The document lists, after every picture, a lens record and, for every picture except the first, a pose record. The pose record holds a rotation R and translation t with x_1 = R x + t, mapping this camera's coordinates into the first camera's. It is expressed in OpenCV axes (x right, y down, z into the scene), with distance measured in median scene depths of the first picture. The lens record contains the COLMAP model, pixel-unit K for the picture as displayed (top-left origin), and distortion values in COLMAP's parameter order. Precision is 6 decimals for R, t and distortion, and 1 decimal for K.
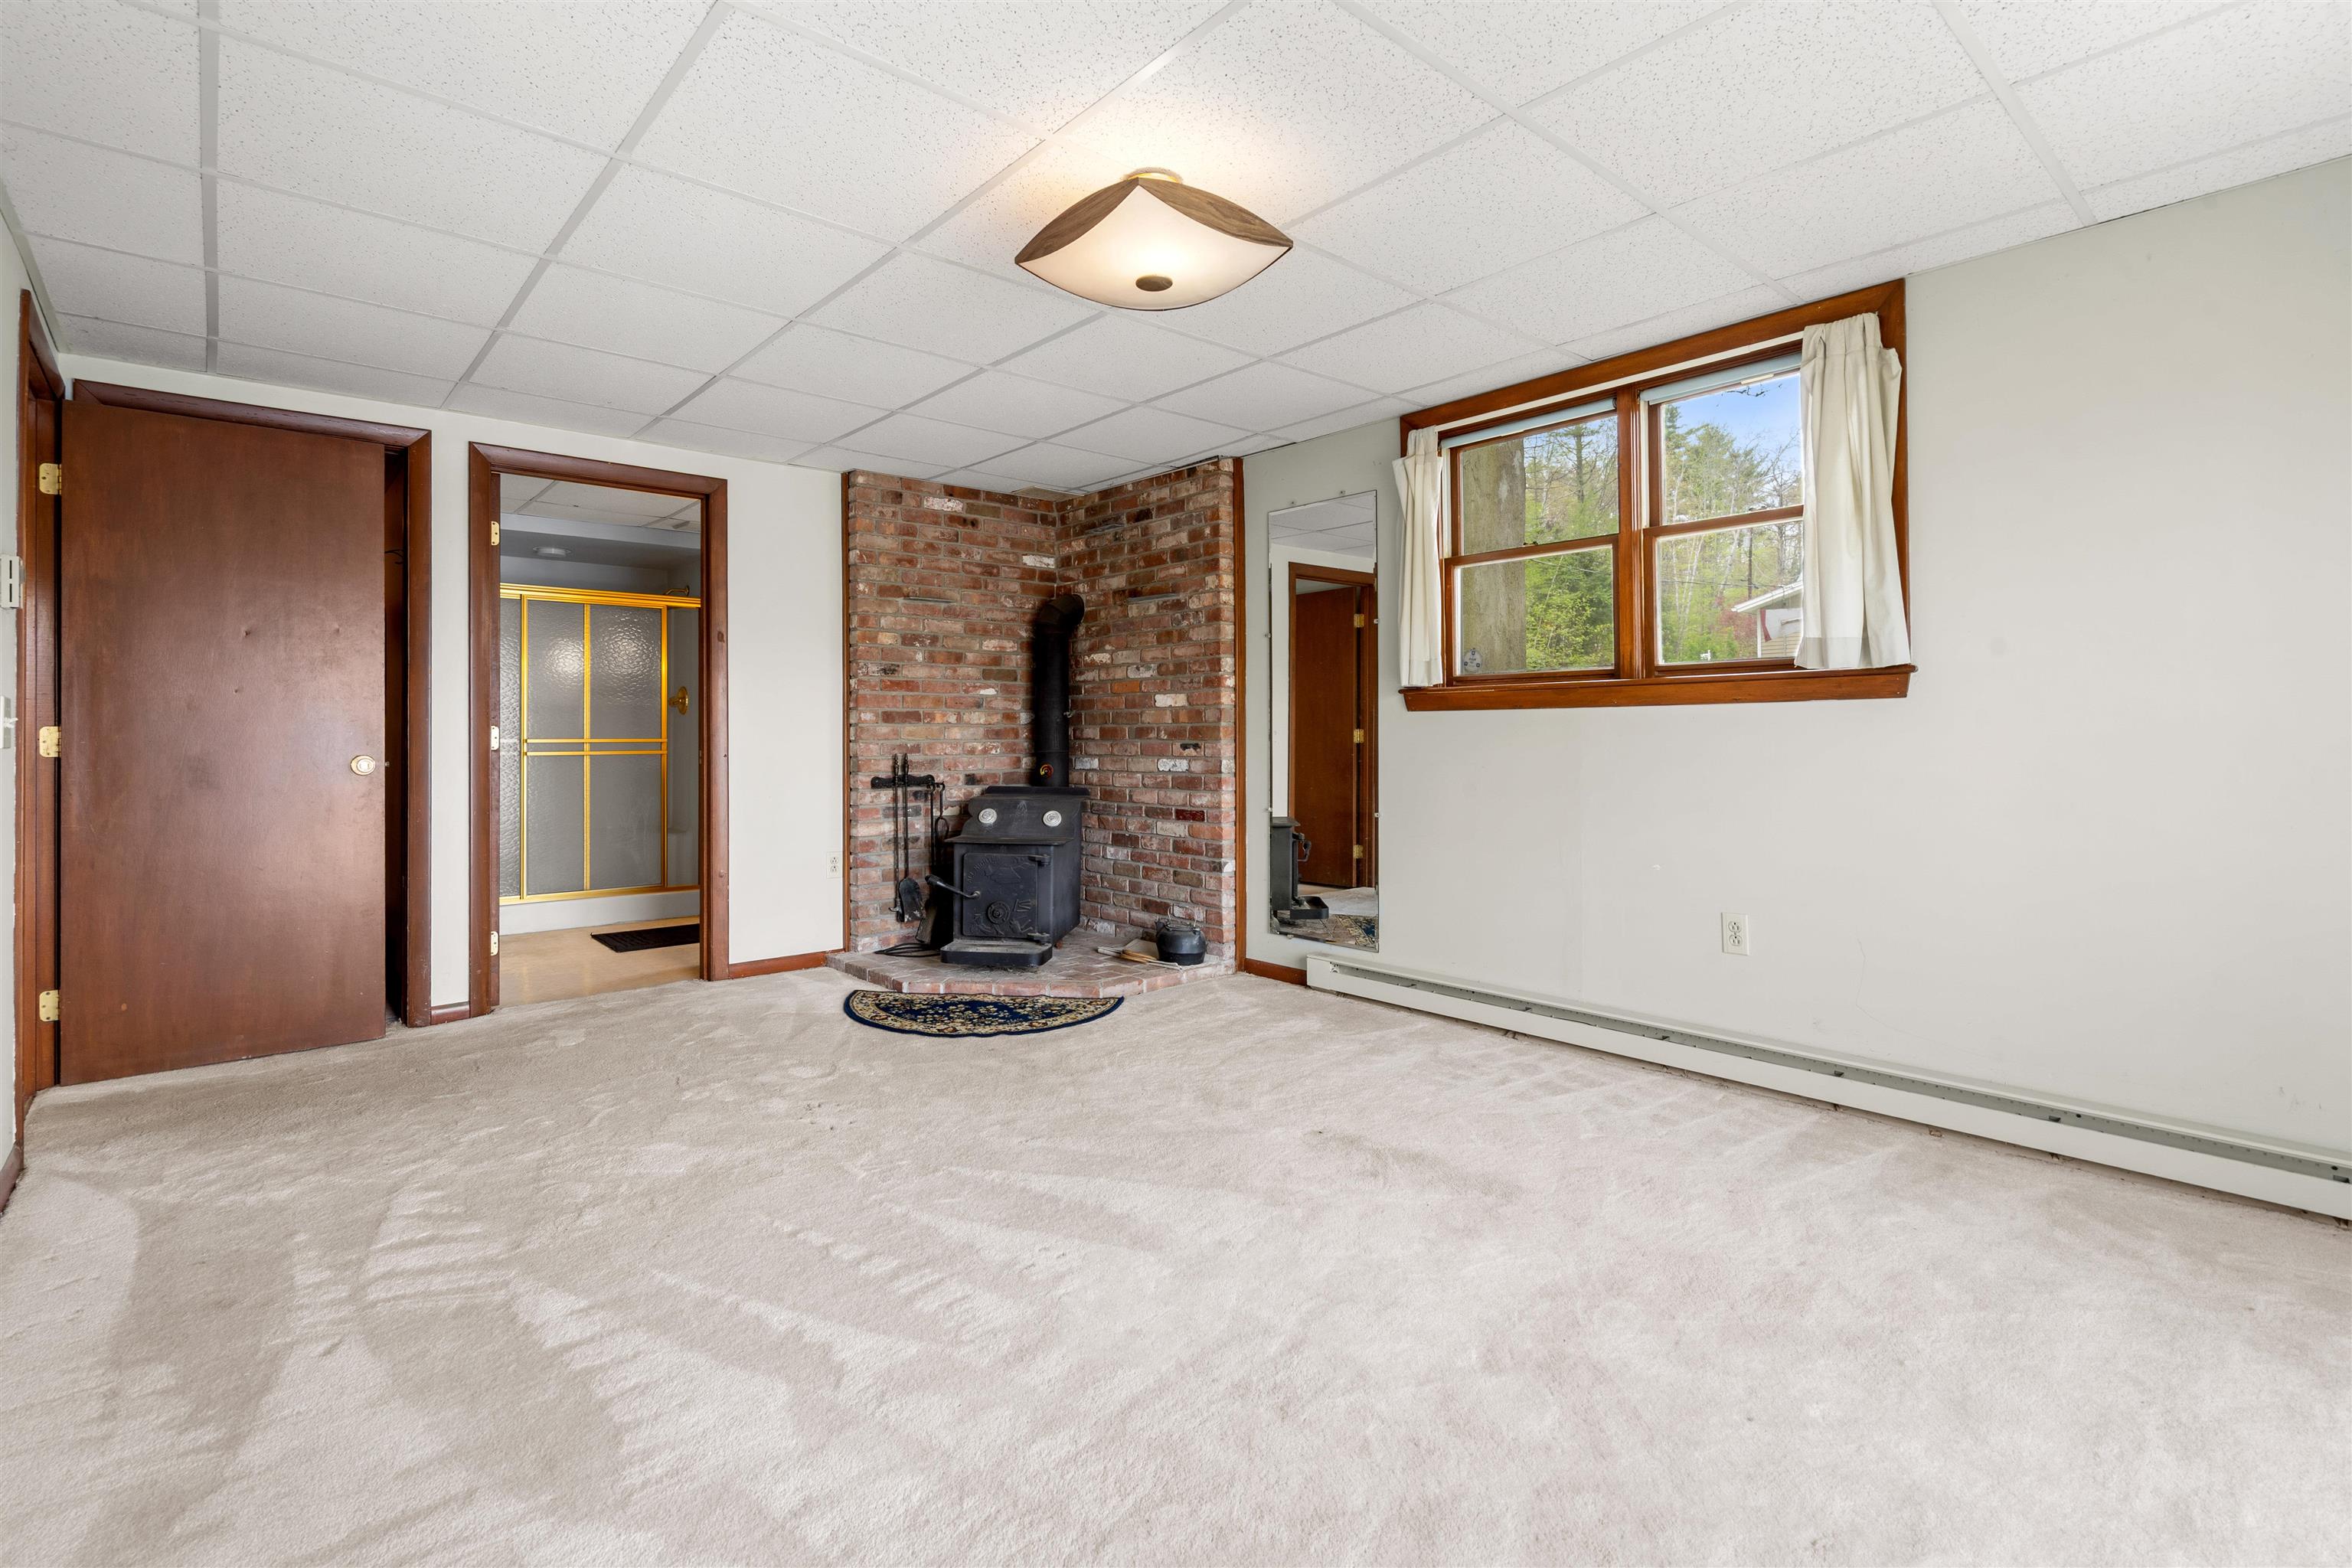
lens RADIAL K [[1100.5, 0, 1174.3], [0, 1100.5, 734.8], [0, 0, 1]] dist [0.000053, 0.000253]
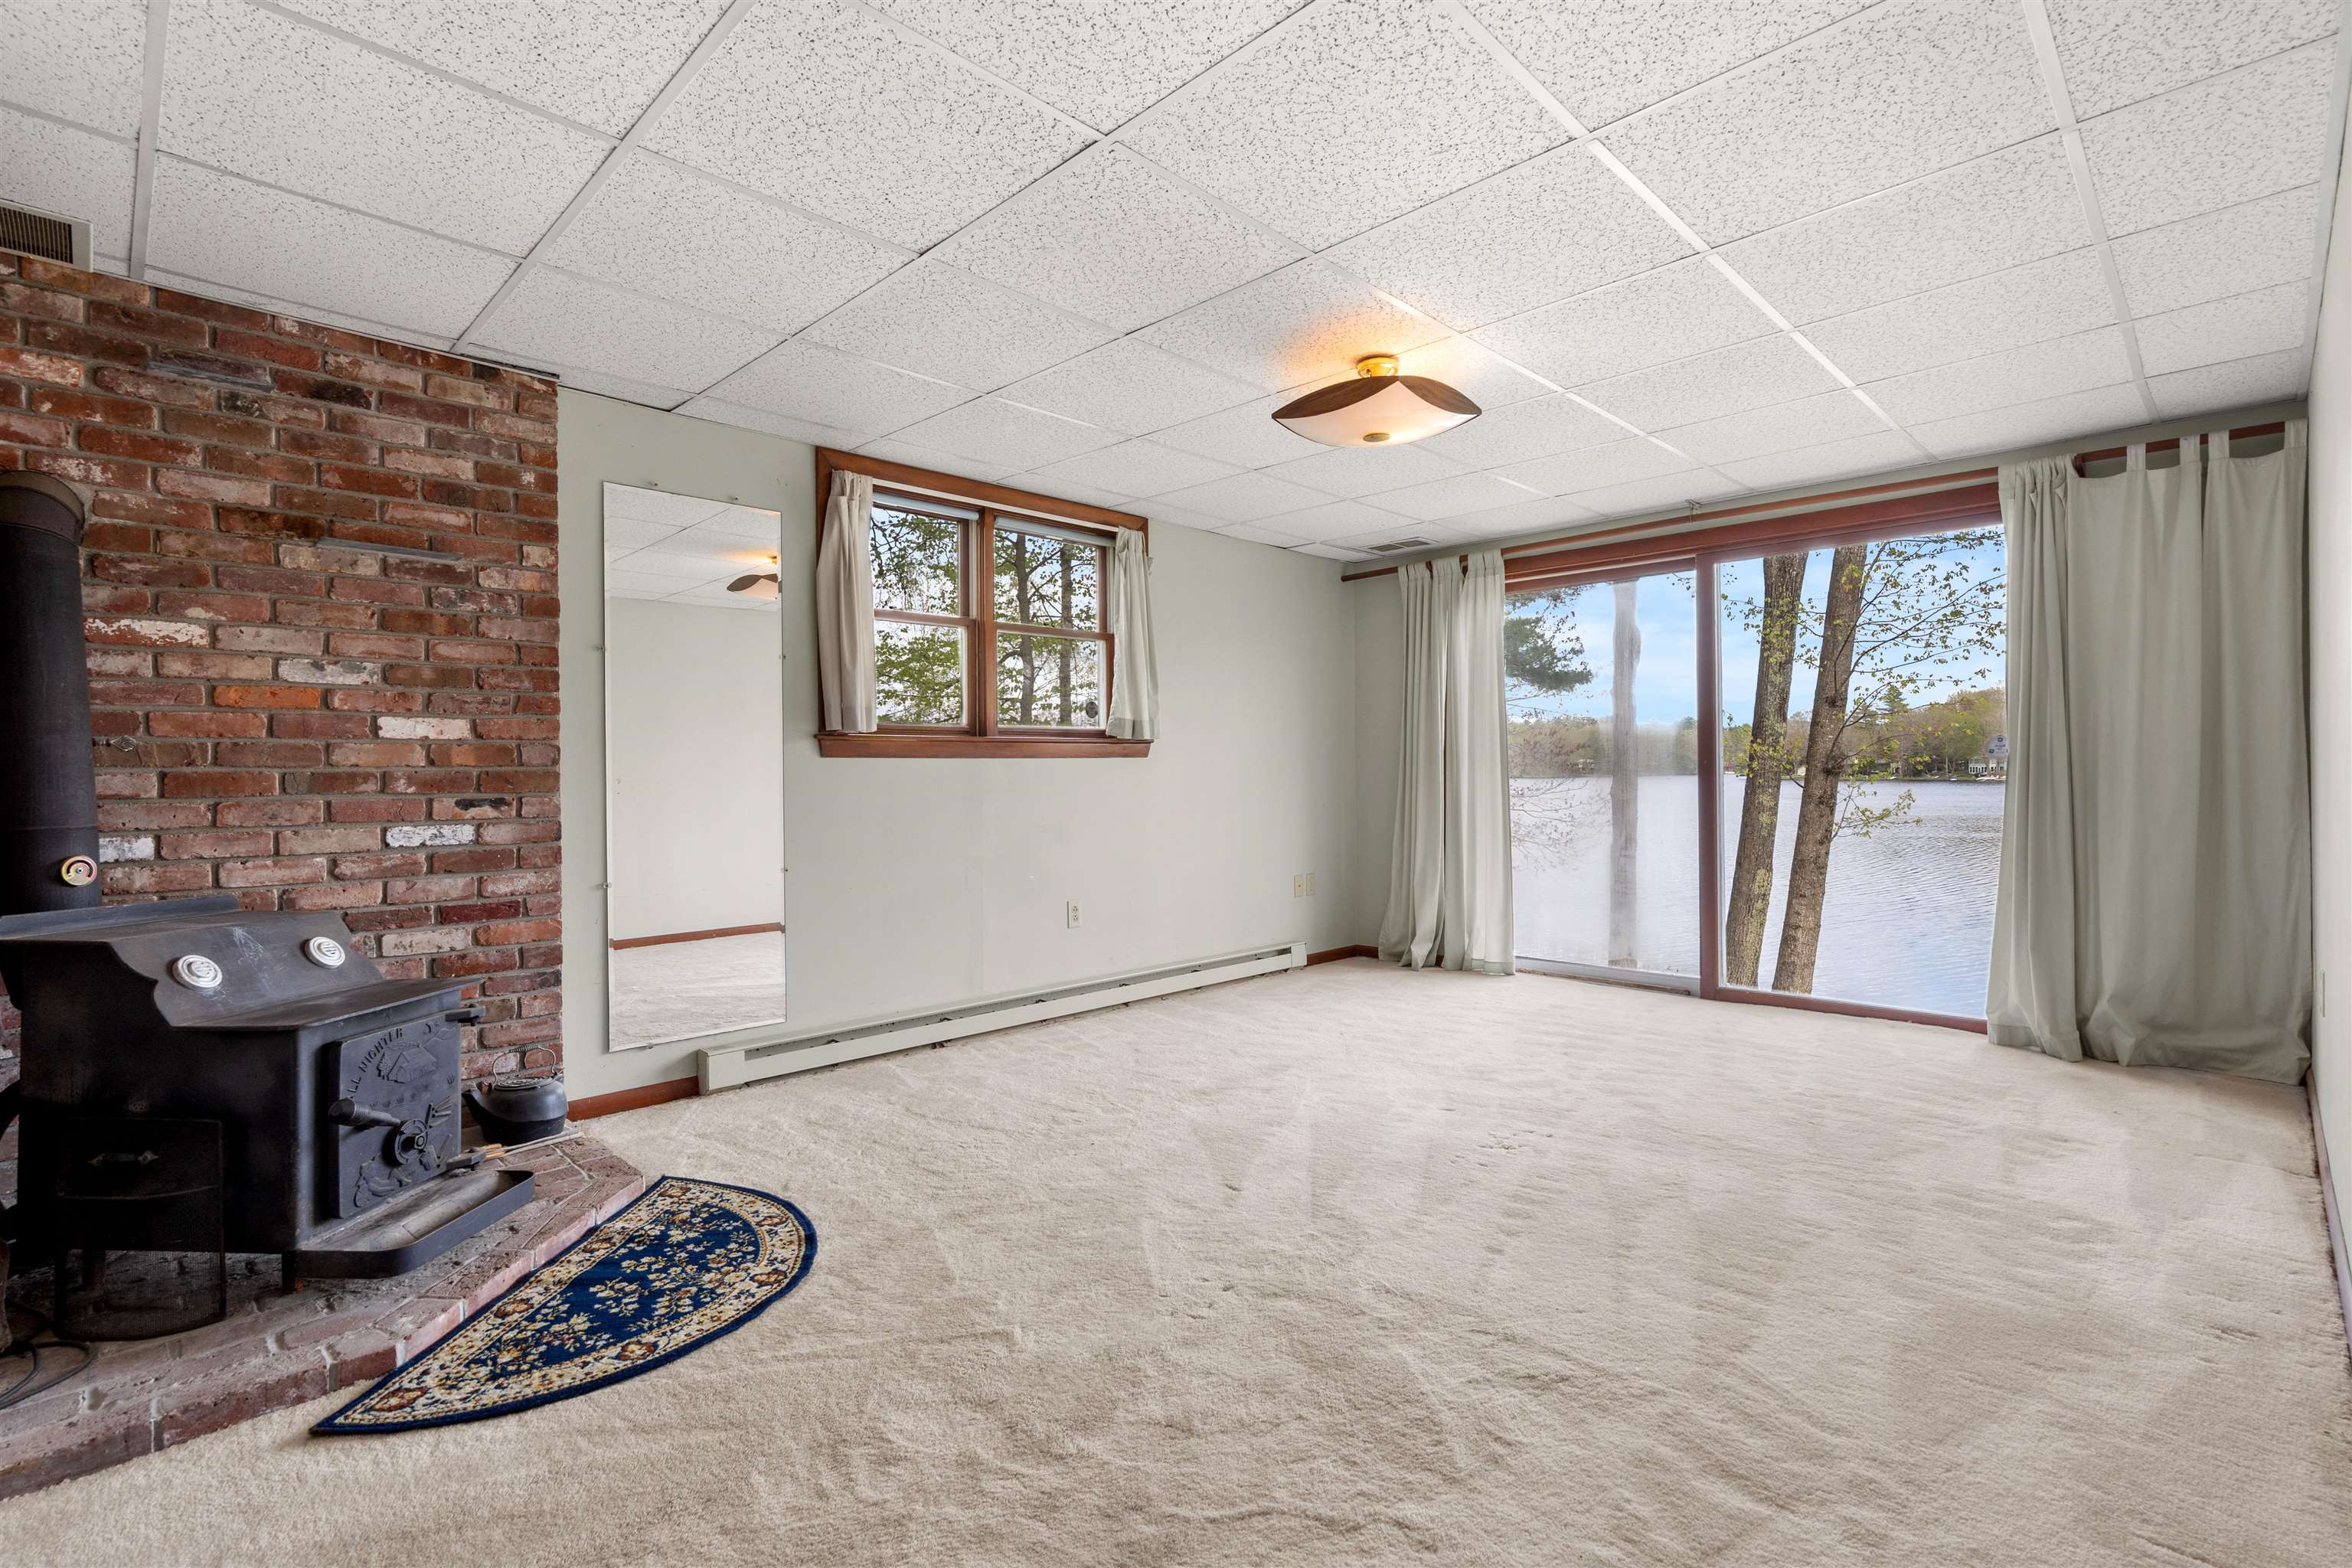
lens RADIAL K [[1073.5, 0, 1176.0], [0, 1073.5, 784.0], [0, 0, 1]] dist [-0.009943, 0.007419]
pose [[-0.066930, -0.003340, 0.997752, -0.620997], [0.011410, 0.999926, 0.004112, 0.001477], [-0.997692, 0.011660, -0.066887, 0.635301]]
